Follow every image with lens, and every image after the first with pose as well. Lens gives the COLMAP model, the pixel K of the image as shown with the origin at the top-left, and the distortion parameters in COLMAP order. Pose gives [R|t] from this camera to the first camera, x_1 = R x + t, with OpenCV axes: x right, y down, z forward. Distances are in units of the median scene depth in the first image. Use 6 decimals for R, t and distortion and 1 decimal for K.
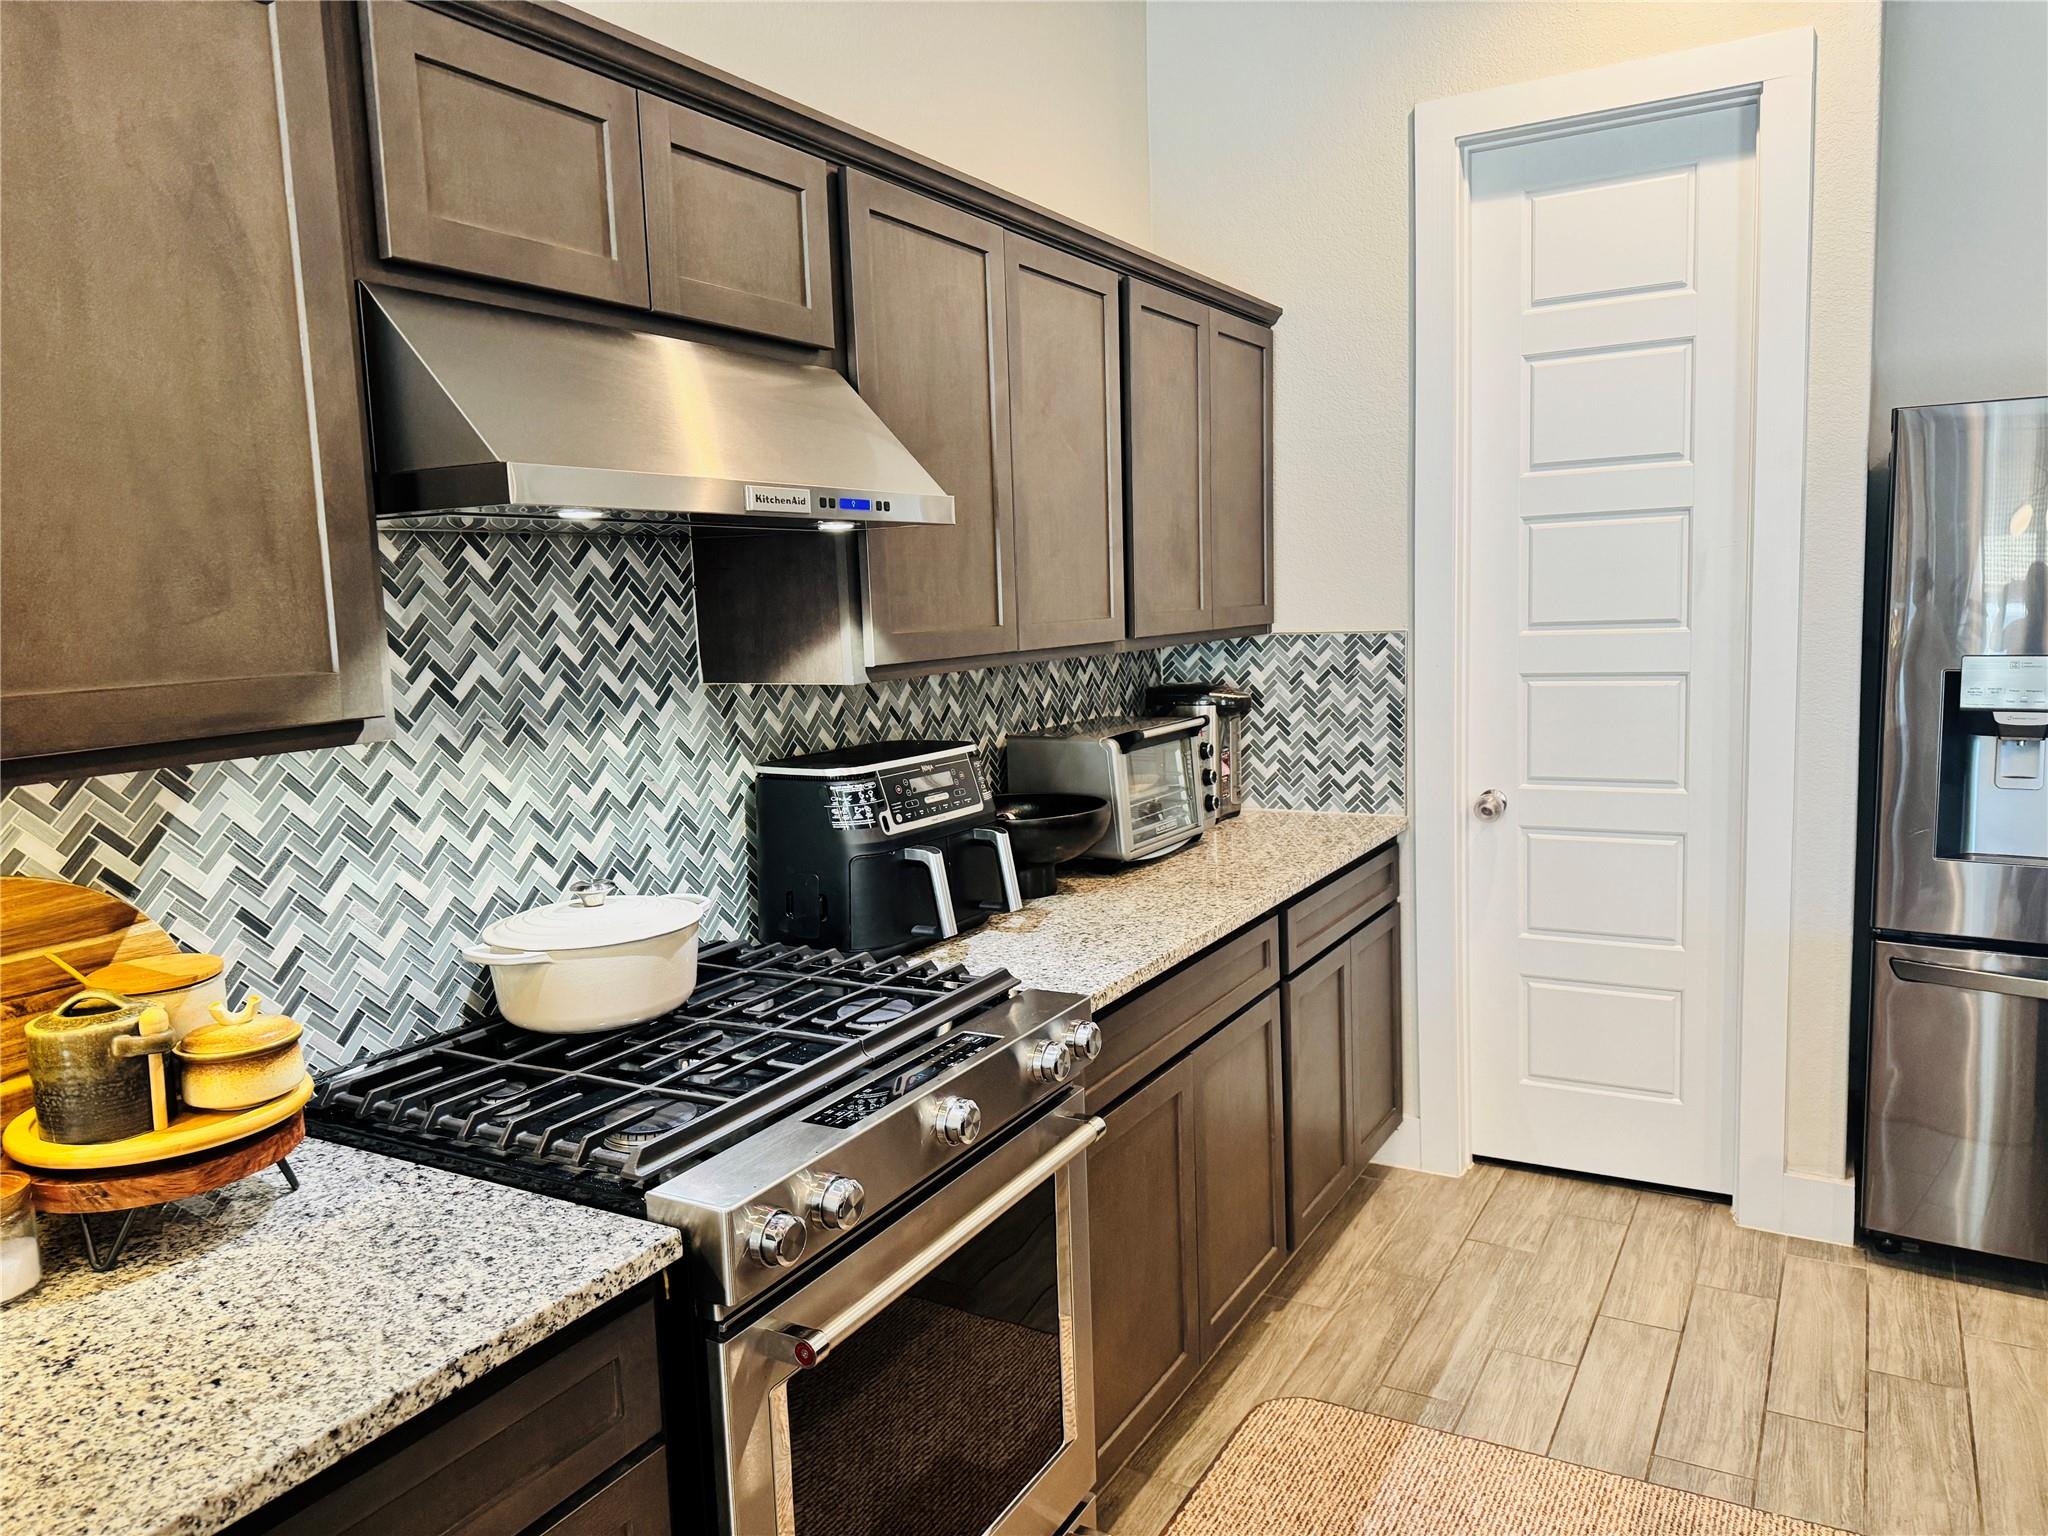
lens RADIAL K [[1440.0, 0, 1022.2], [0, 1440.0, 753.2], [0, 0, 1]] dist [0.124228, -0.208895]
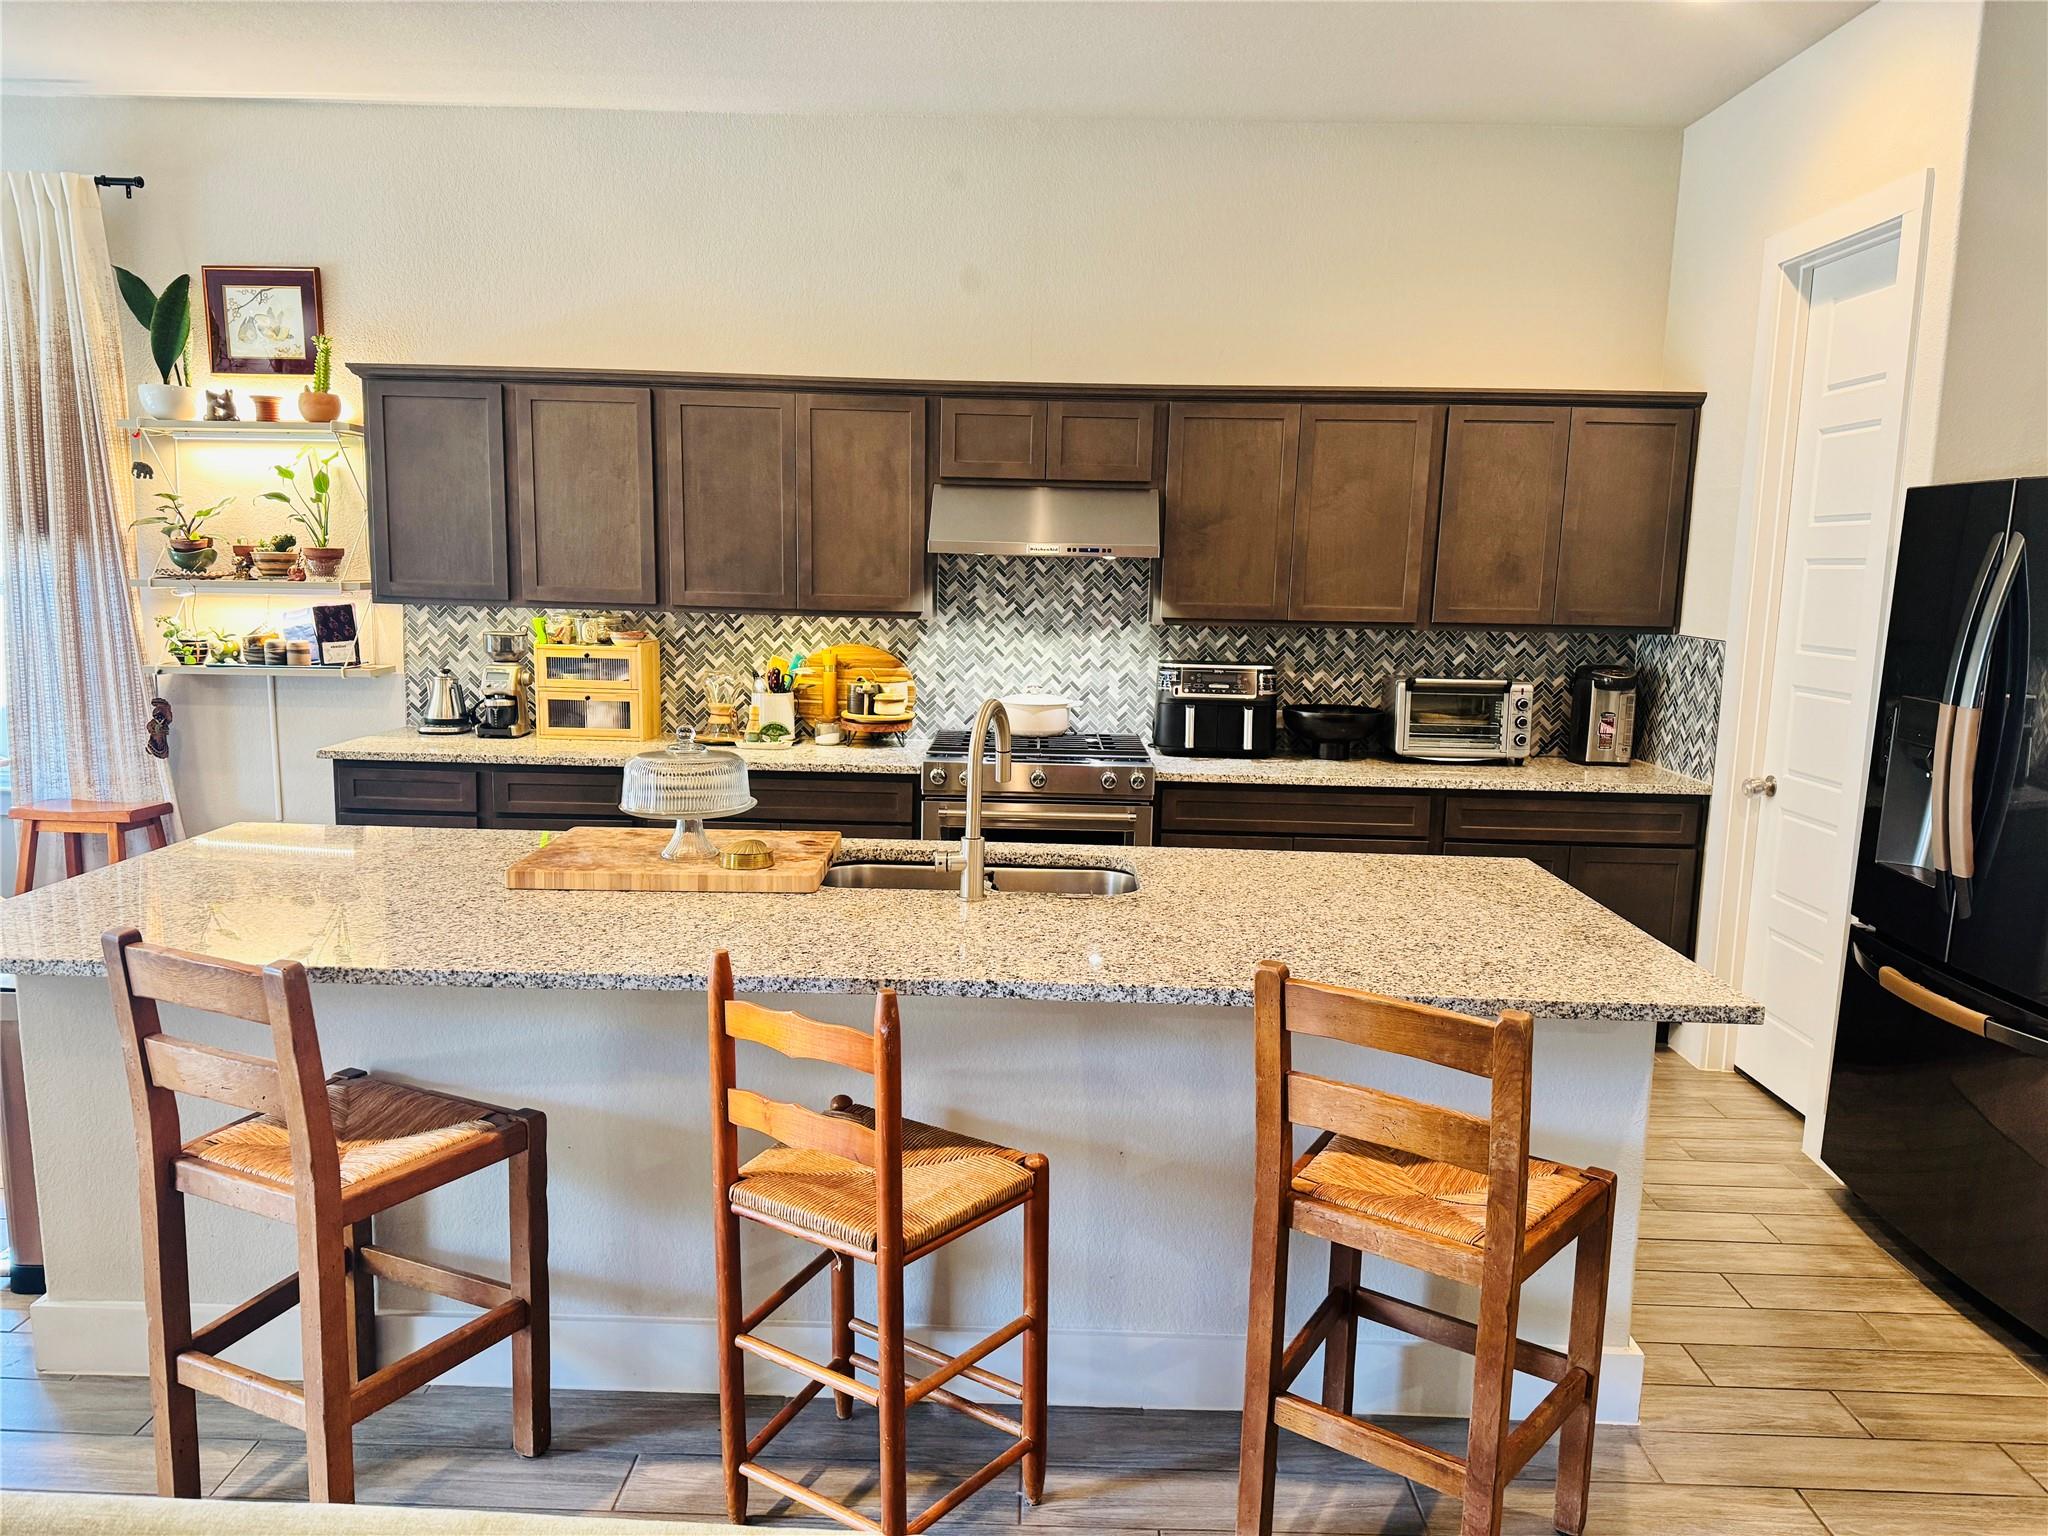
lens RADIAL K [[1441.9, 0, 1024.0], [0, 1441.9, 768.0], [0, 0, 1]] dist [0.091302, -0.092845]
pose [[0.477580, 0.170060, -0.861973, 1.883708], [-0.137063, 0.983497, 0.118095, -0.069845], [0.867831, 0.061745, 0.493007, -0.310600]]
